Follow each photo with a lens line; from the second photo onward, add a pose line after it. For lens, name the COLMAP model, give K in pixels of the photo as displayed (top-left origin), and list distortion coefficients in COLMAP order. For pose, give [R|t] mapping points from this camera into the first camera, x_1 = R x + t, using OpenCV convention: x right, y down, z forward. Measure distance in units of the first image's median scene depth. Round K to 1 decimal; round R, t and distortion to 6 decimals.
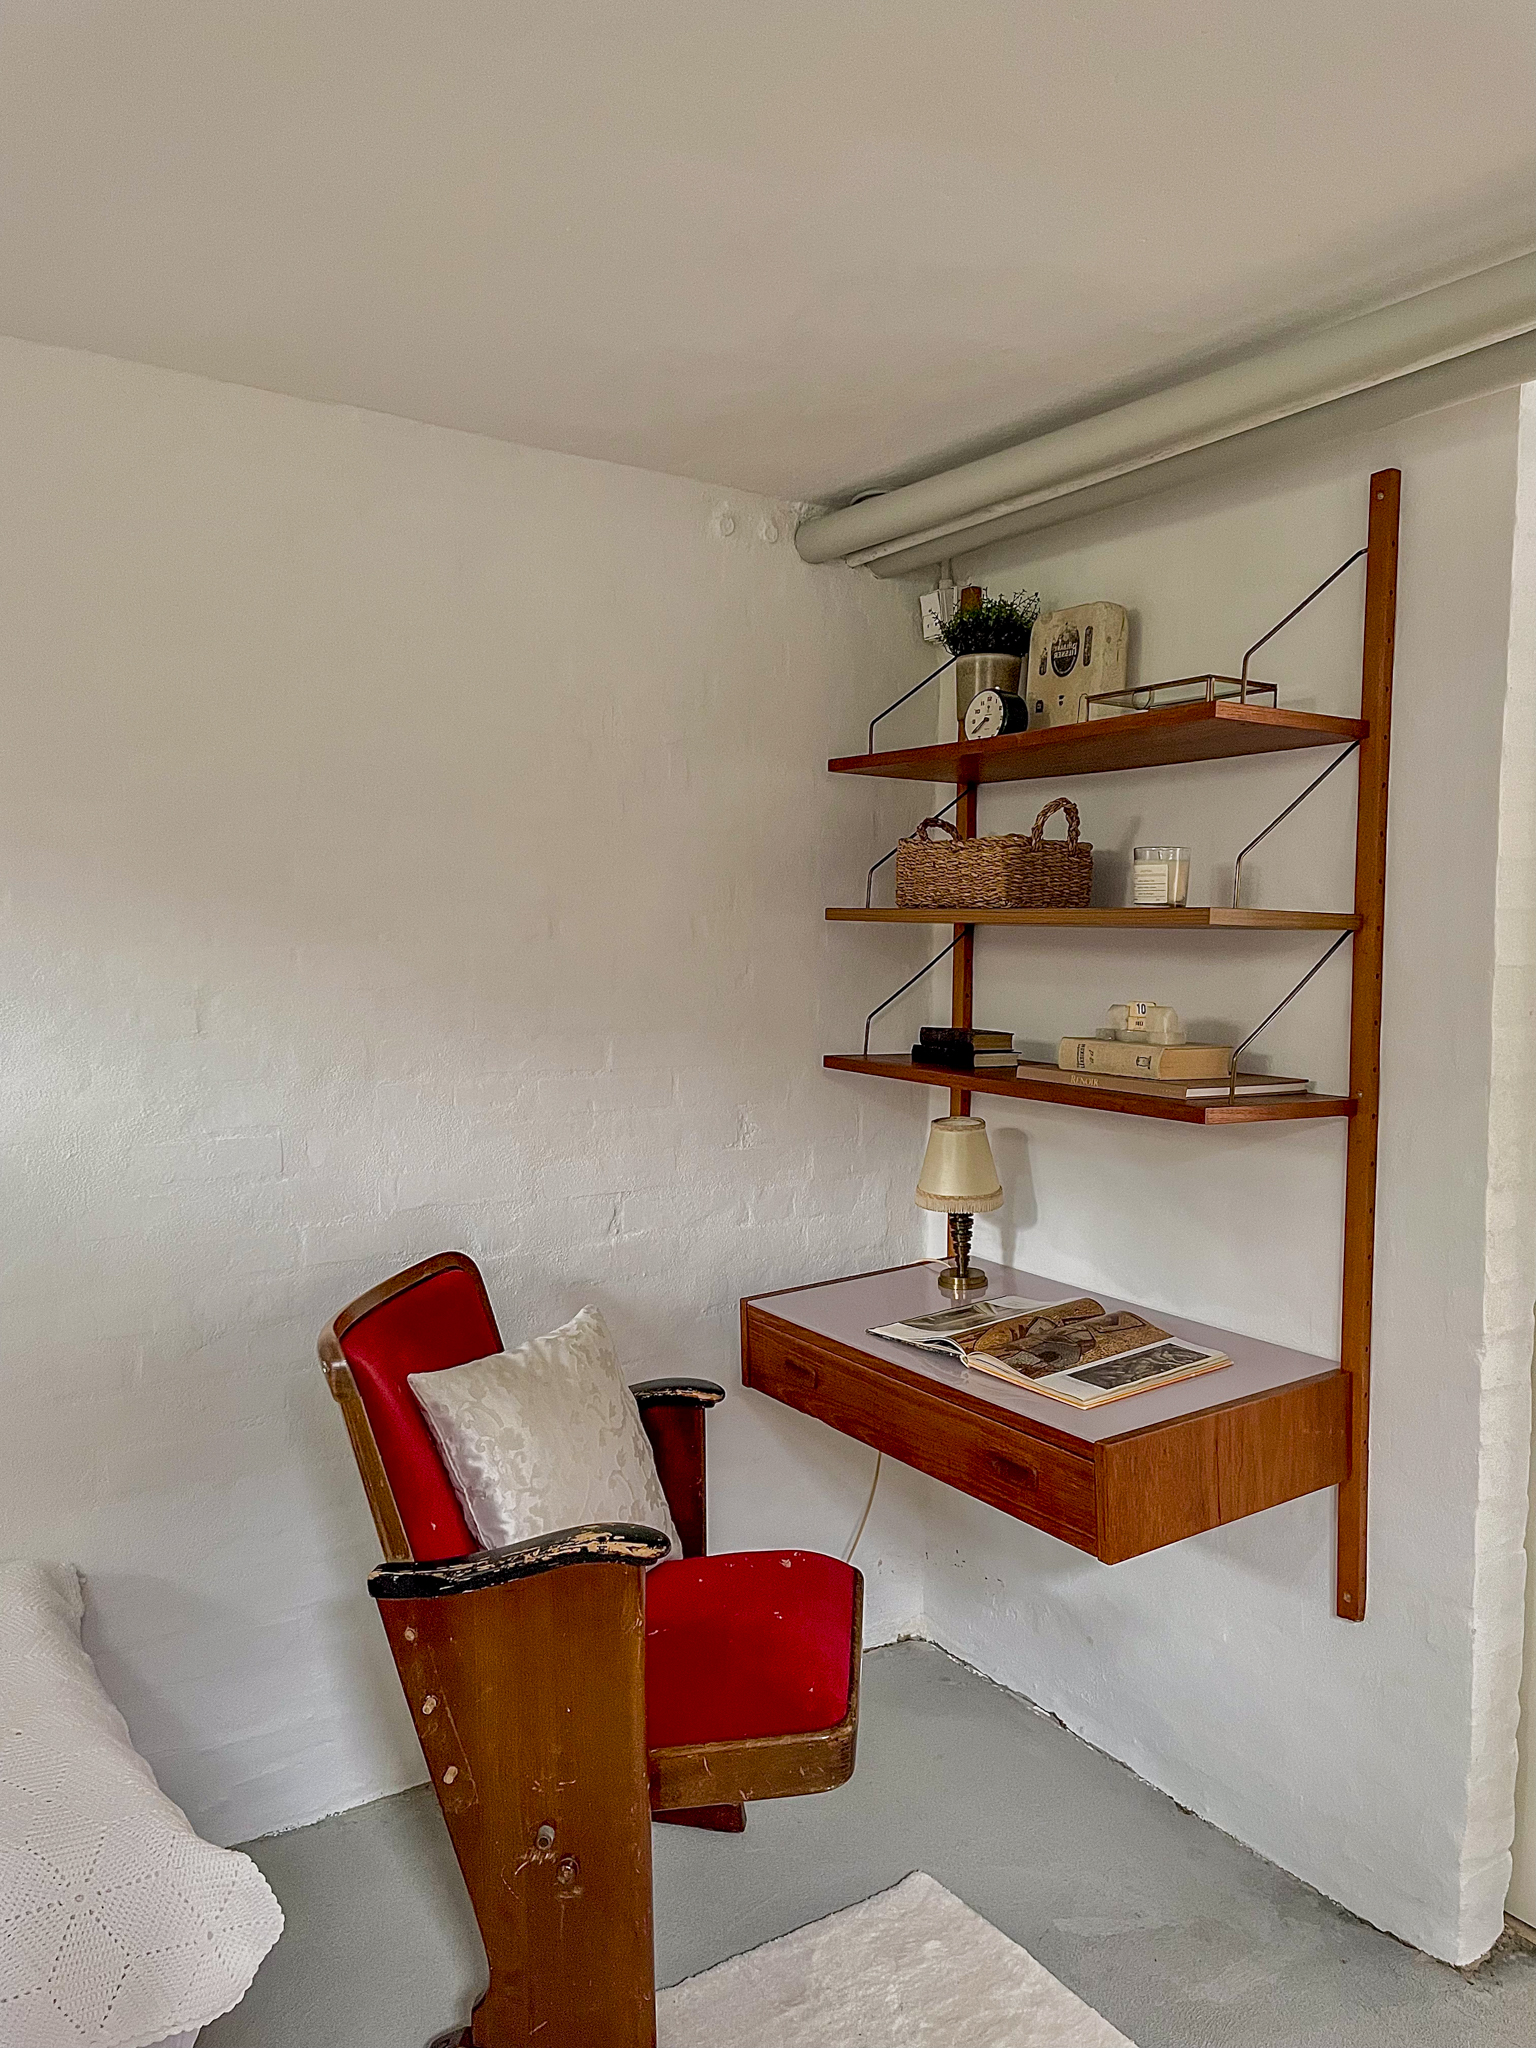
lens RADIAL K [[1537.8, 0, 769.4], [0, 1537.8, 1012.6], [0, 0, 1]] dist [0.099490, -0.126361]
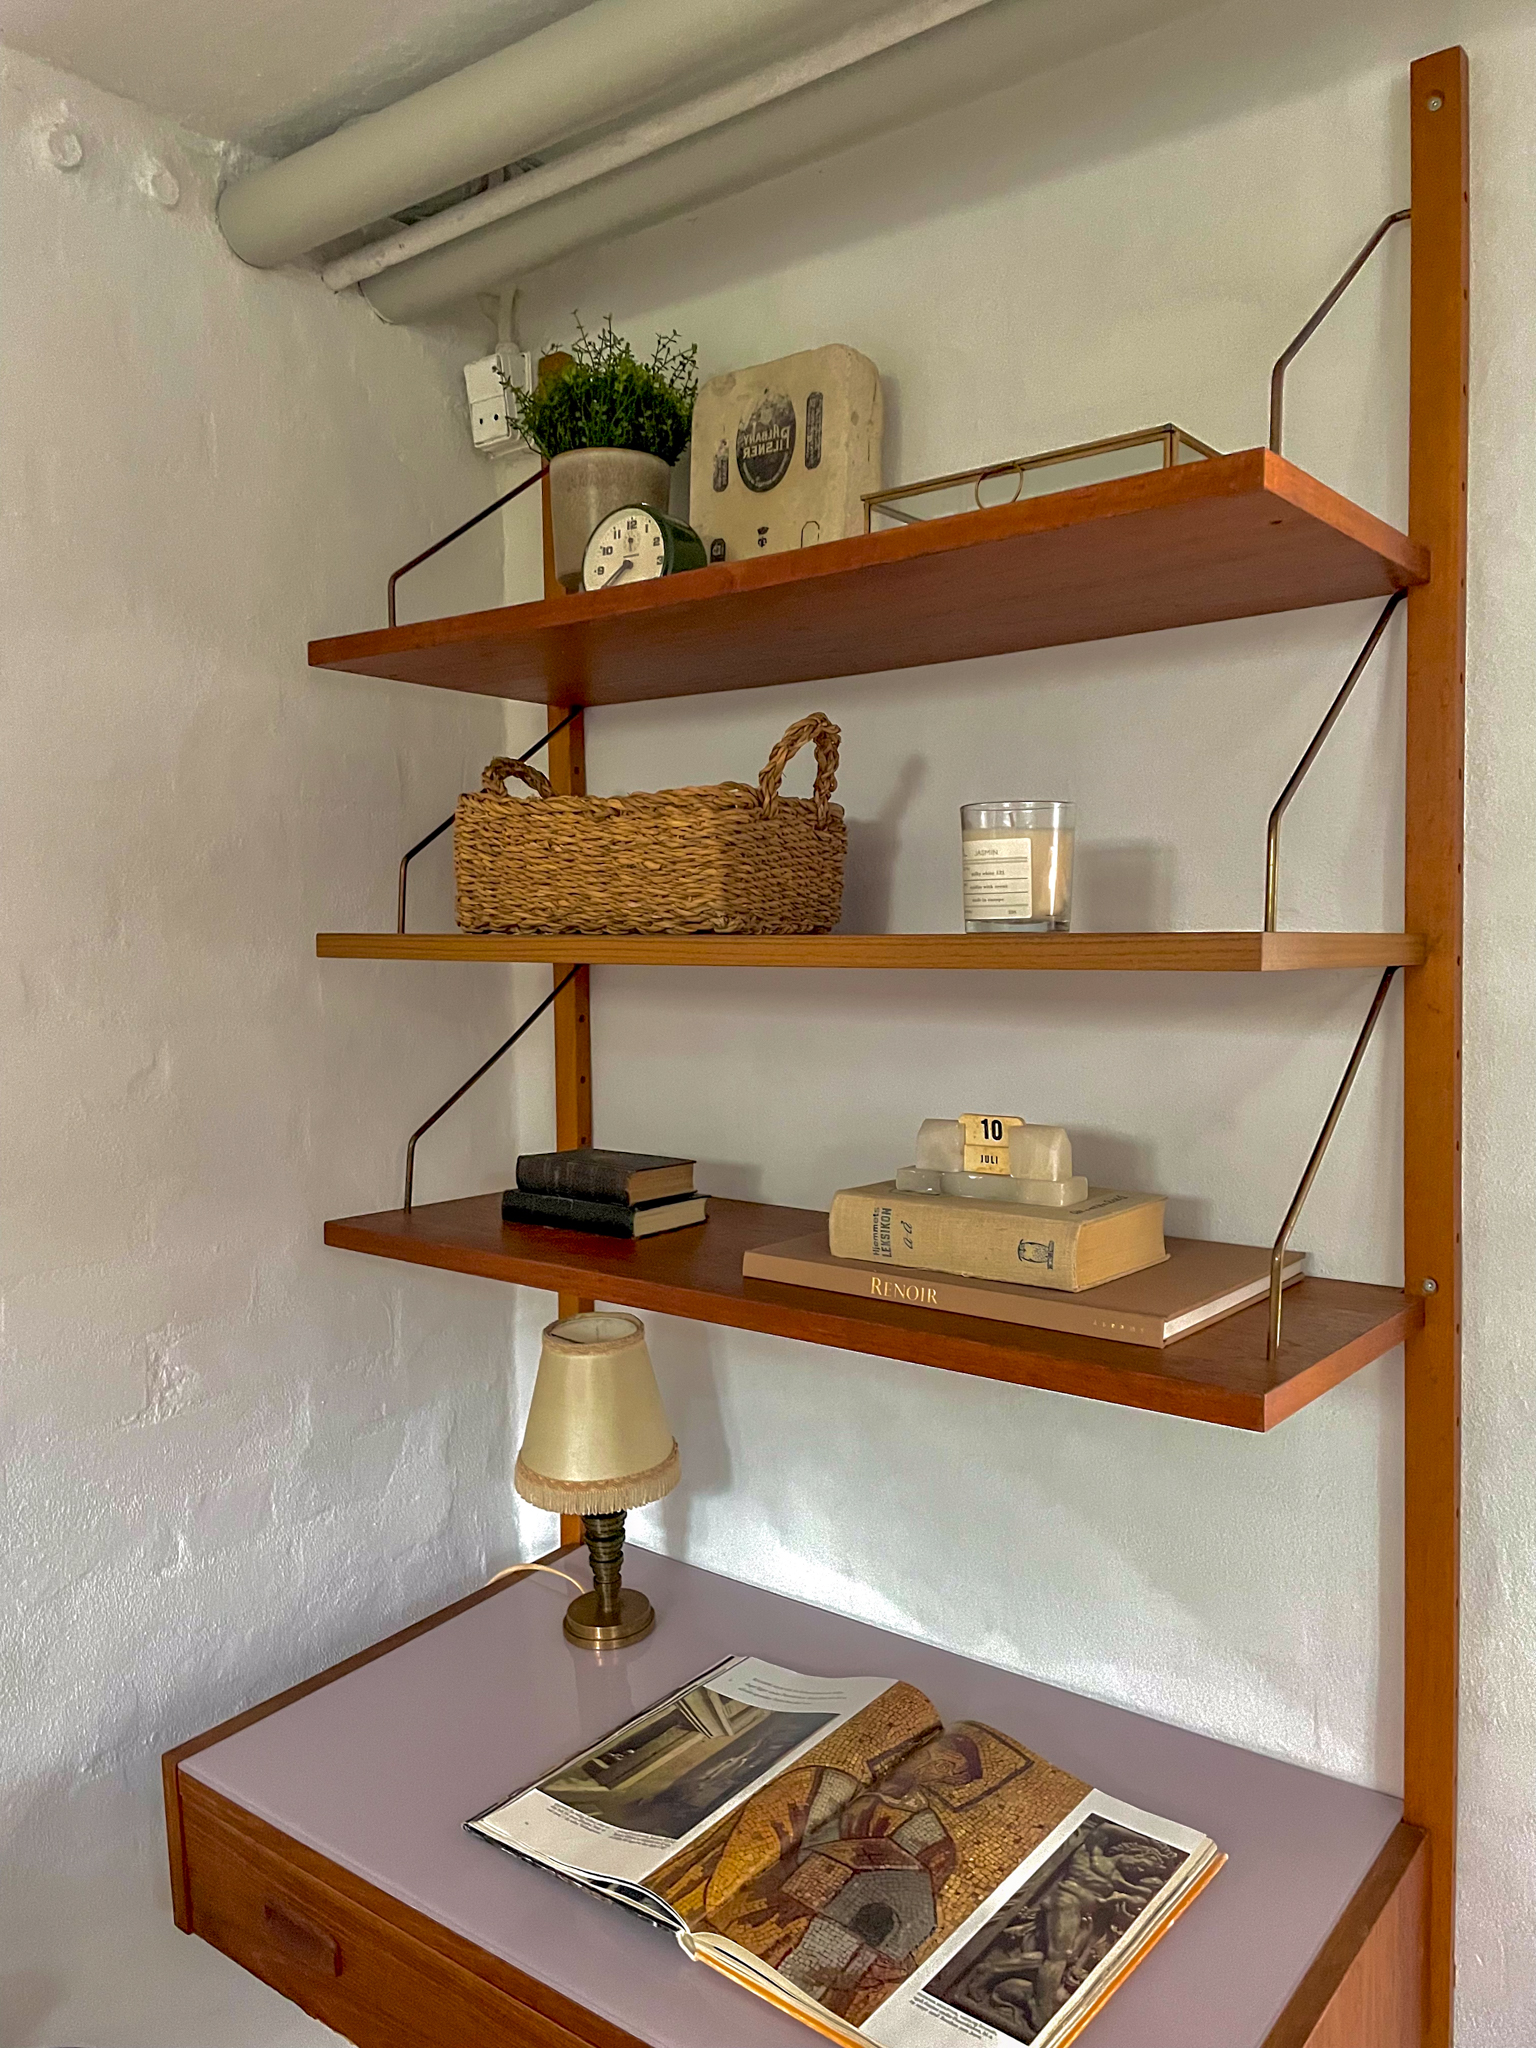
lens RADIAL K [[1537.8, 0, 769.4], [0, 1537.8, 1012.6], [0, 0, 1]] dist [0.099490, -0.126361]
pose [[0.944192, -0.040512, 0.326894, 0.009697], [0.040266, 0.999161, 0.007522, -0.041894], [-0.326925, 0.006061, 0.945031, 0.491890]]
